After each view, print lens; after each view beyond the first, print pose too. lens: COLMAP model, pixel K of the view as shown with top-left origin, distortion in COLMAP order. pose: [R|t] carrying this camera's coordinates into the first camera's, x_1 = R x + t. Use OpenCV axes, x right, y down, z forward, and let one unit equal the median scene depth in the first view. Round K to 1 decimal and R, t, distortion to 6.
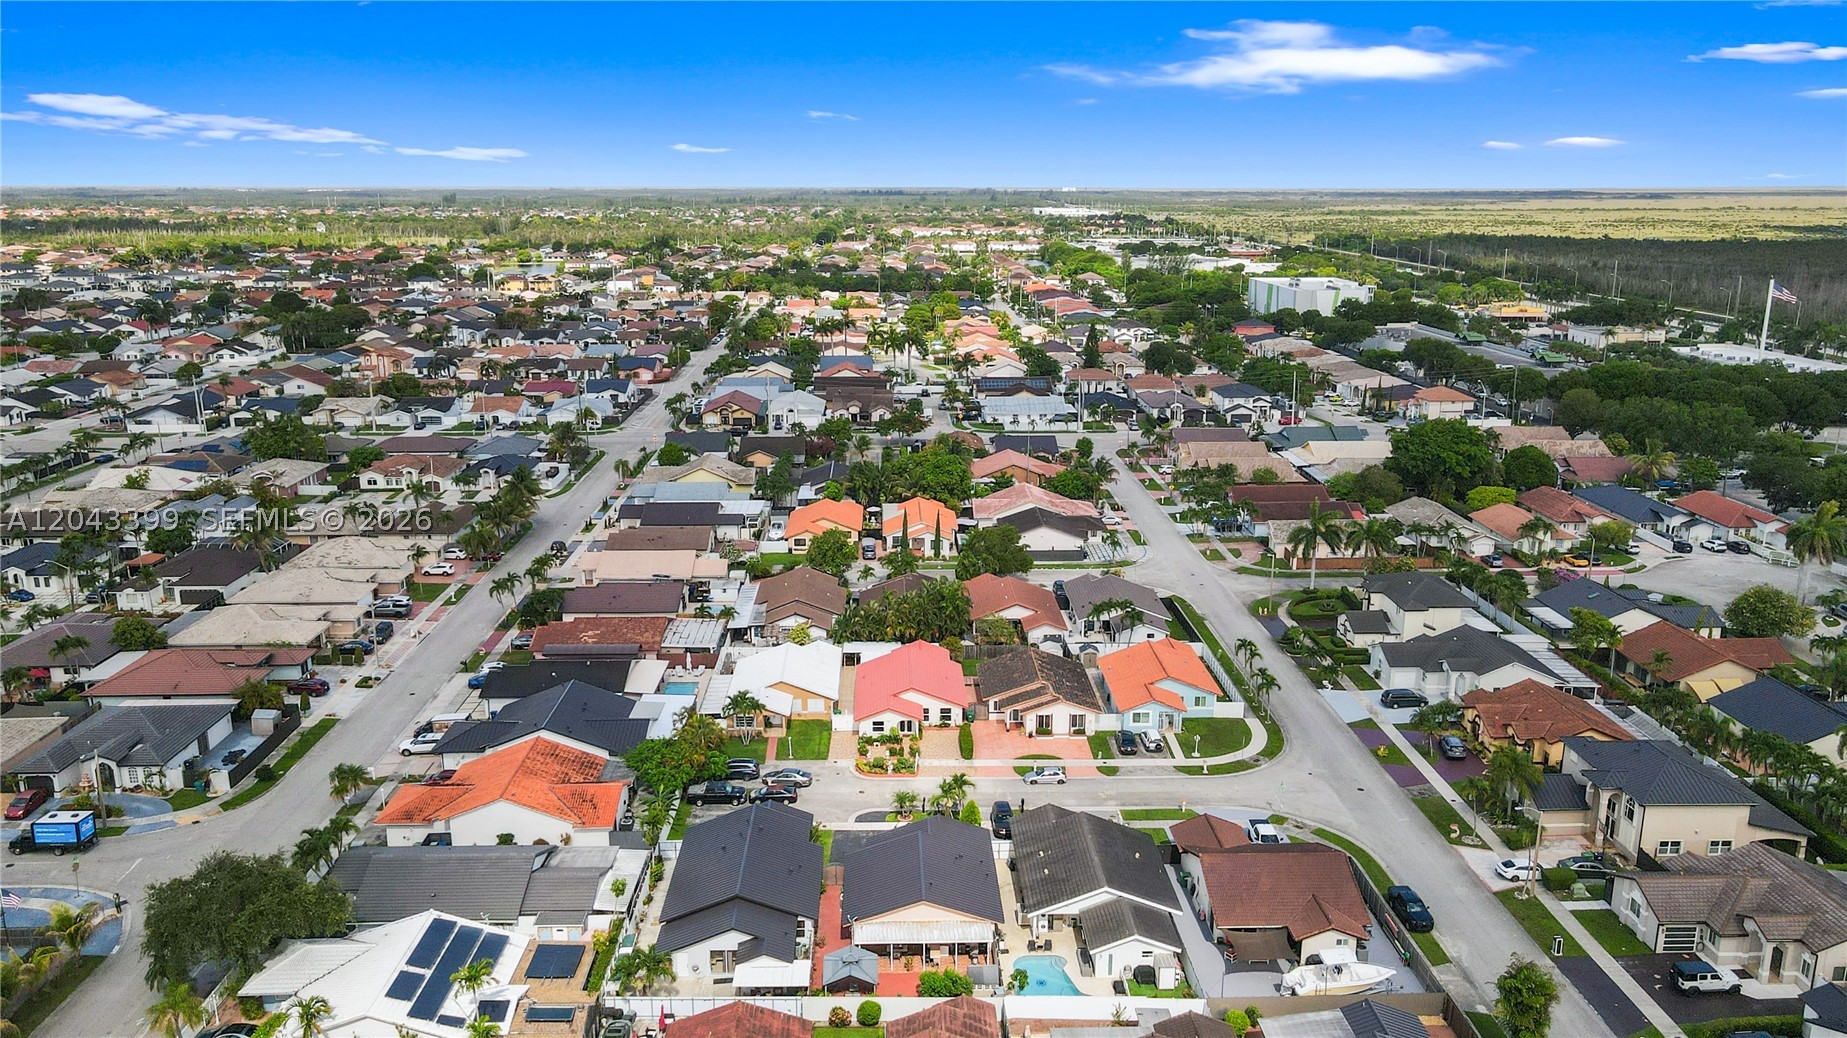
lens RADIAL K [[1369.7, 0, 923.5], [0, 1369.7, 519.0], [0, 0, 1]] dist [0.009200, 0.007067]
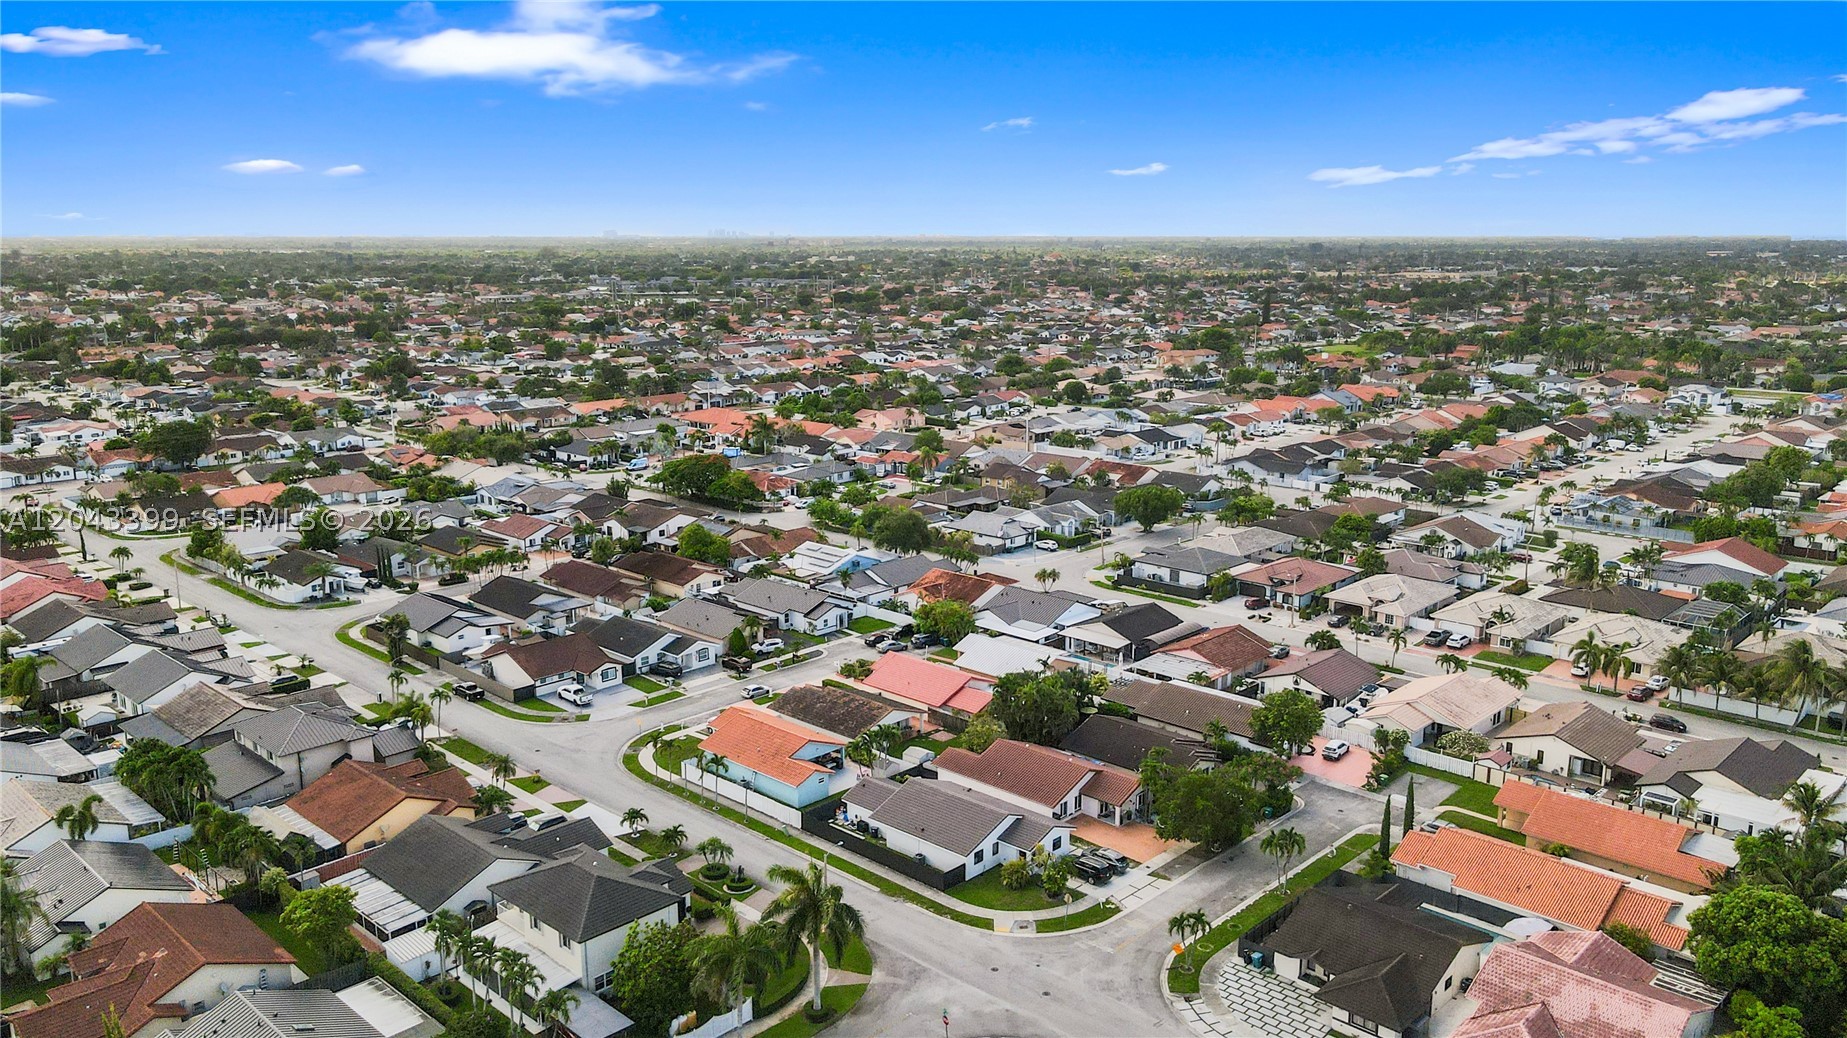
lens RADIAL K [[1336.8, 0, 921.5], [0, 1336.8, 593.0], [0, 0, 1]] dist [-0.004947, 0.000340]
pose [[-0.708397, 0.182872, -0.681713, 0.675628], [-0.166147, 0.895506, 0.412873, -0.367569], [0.685981, 0.405742, -0.603990, 1.490151]]
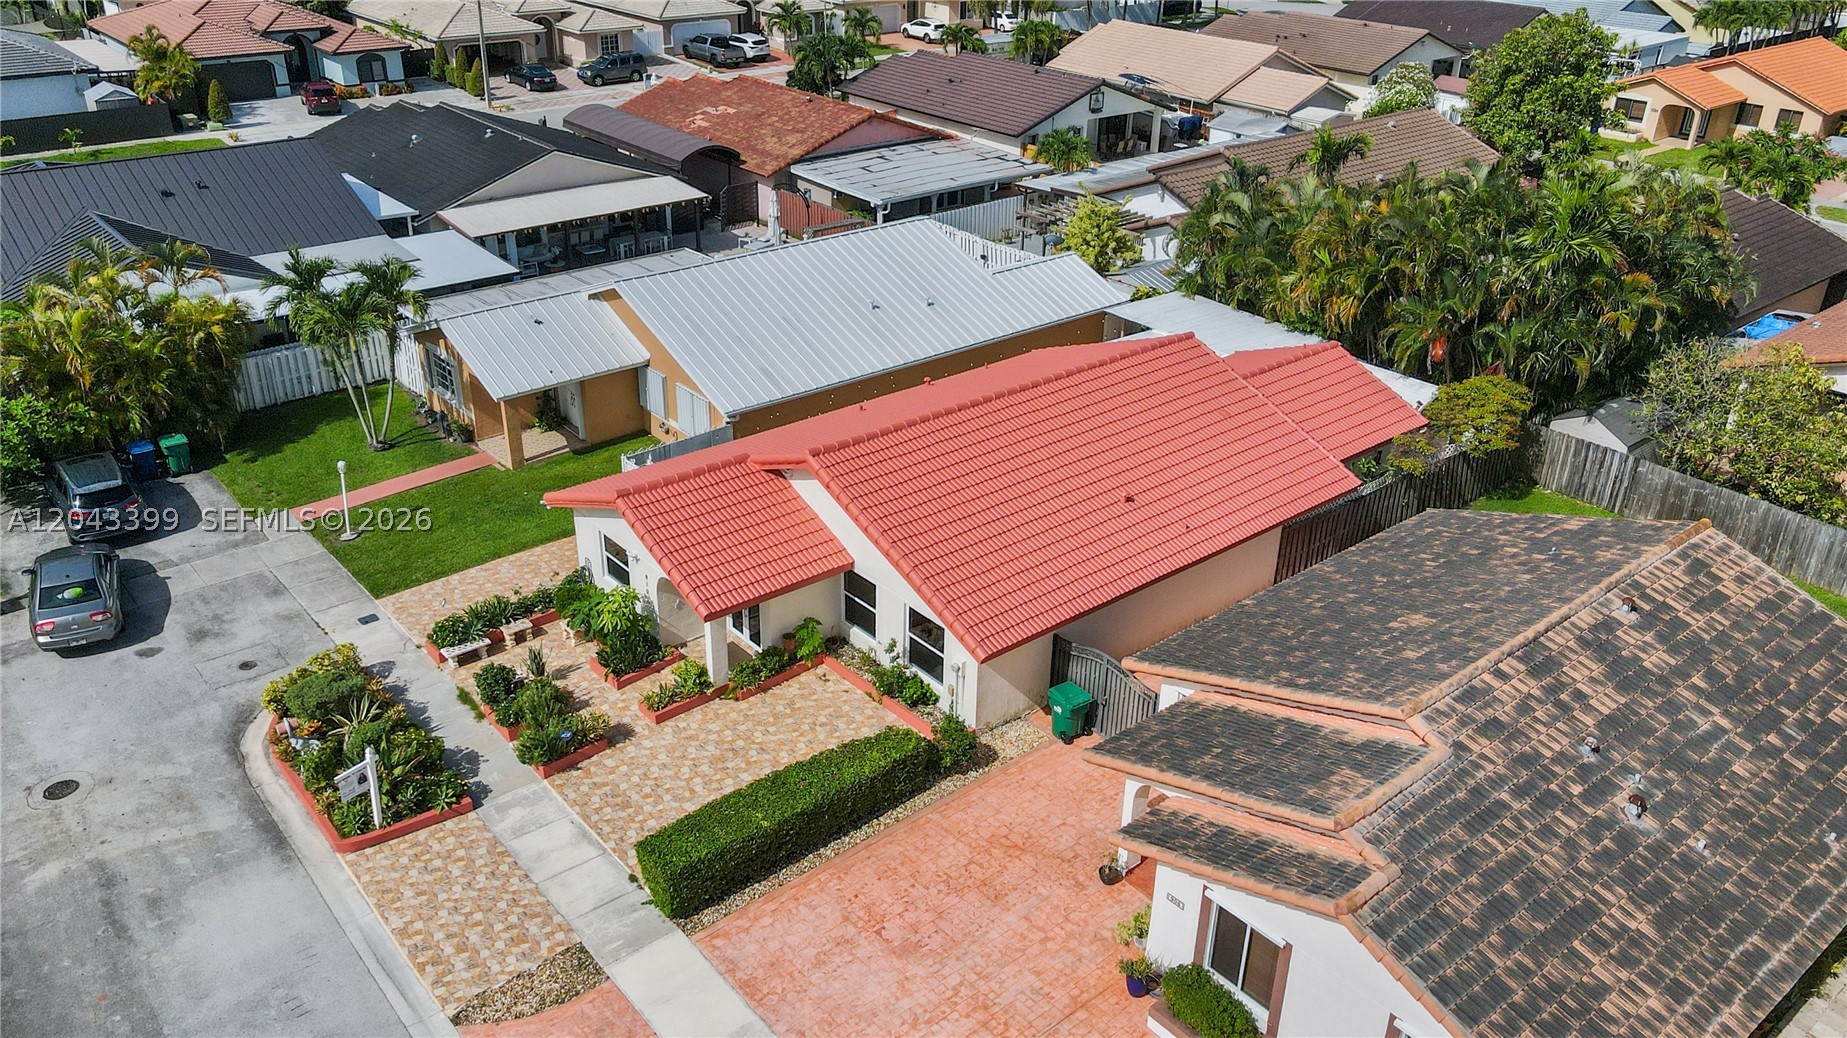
lens RADIAL K [[1421.6, 0, 923.5], [0, 1421.6, 519.0], [0, 0, 1]] dist [0.003990, 0.007872]
pose [[0.622996, 0.368282, -0.690105, 0.136756], [-0.204404, 0.928226, 0.310831, 0.051933], [0.755047, -0.052586, 0.653559, 0.756833]]
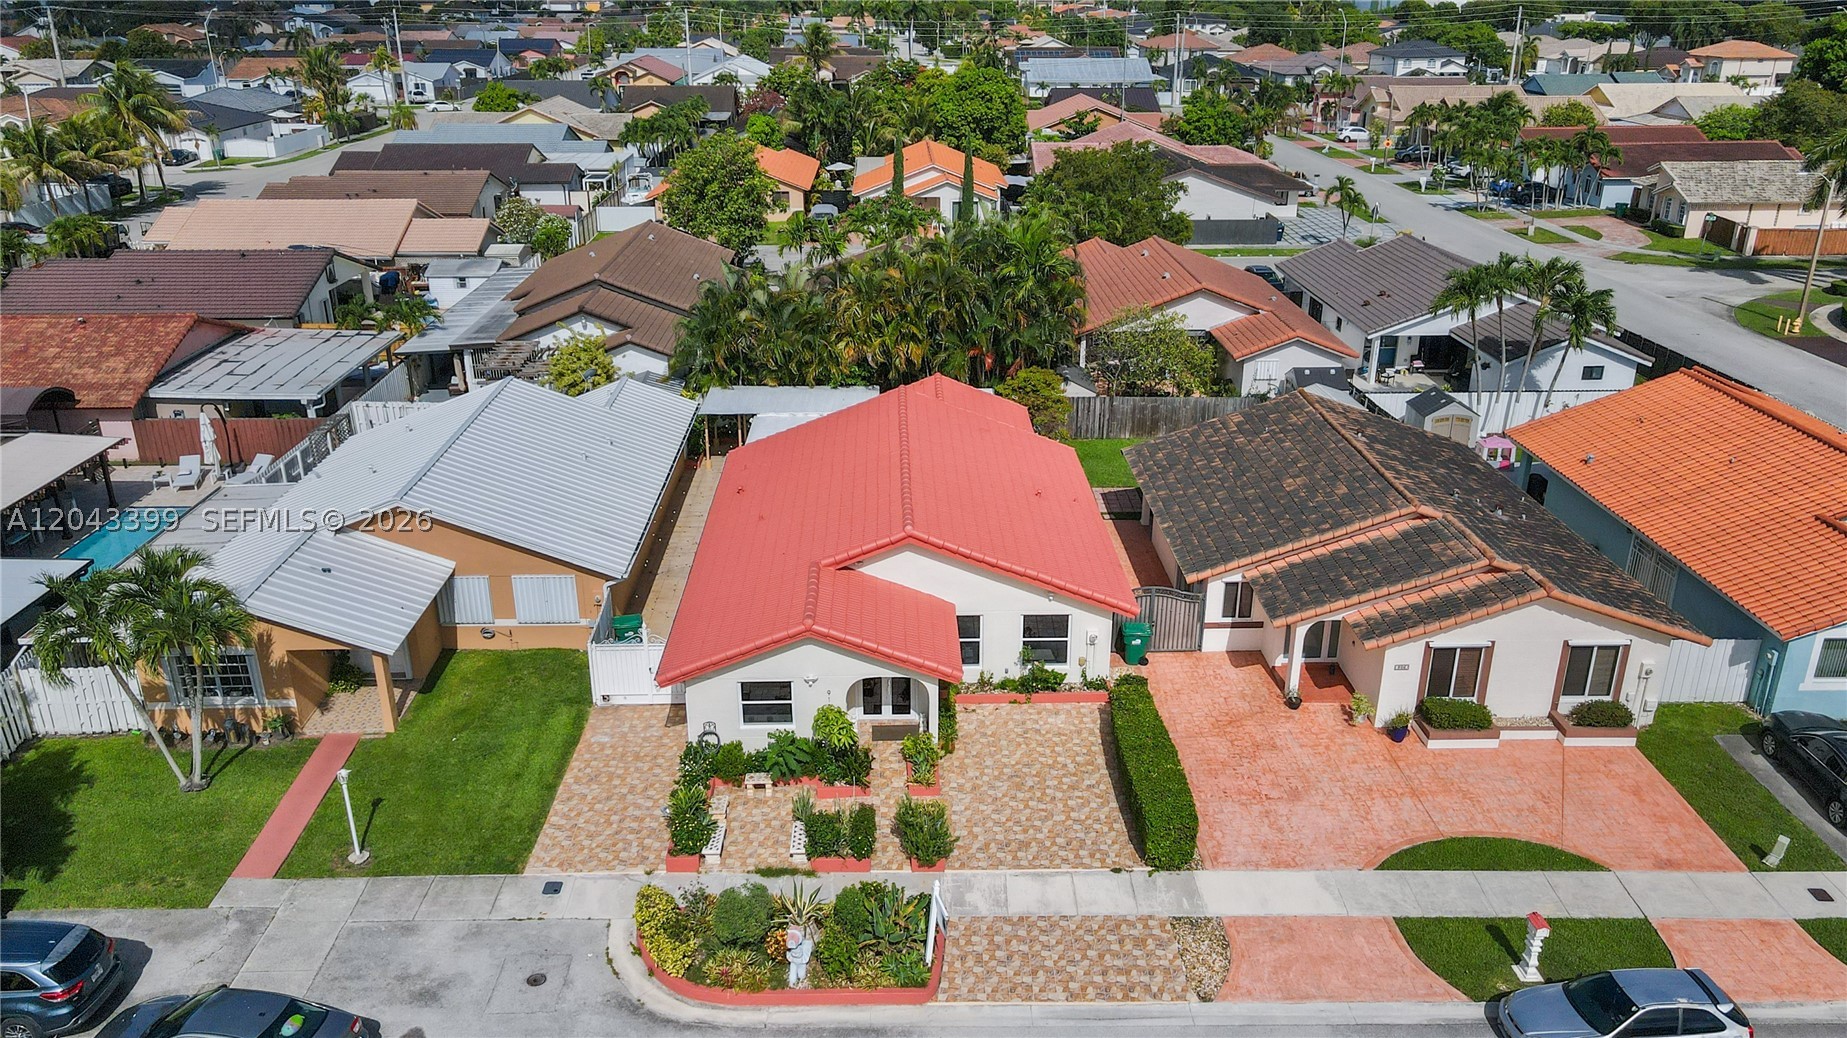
lens RADIAL K [[1369.7, 0, 923.5], [0, 1369.7, 519.0], [0, 0, 1]] dist [0.009200, 0.007067]
pose [[0.999998, 0.001459, -0.000972, -0.005275], [-0.001311, 0.990451, 0.137856, 0.075677], [0.001164, -0.137855, 0.990452, 0.662155]]
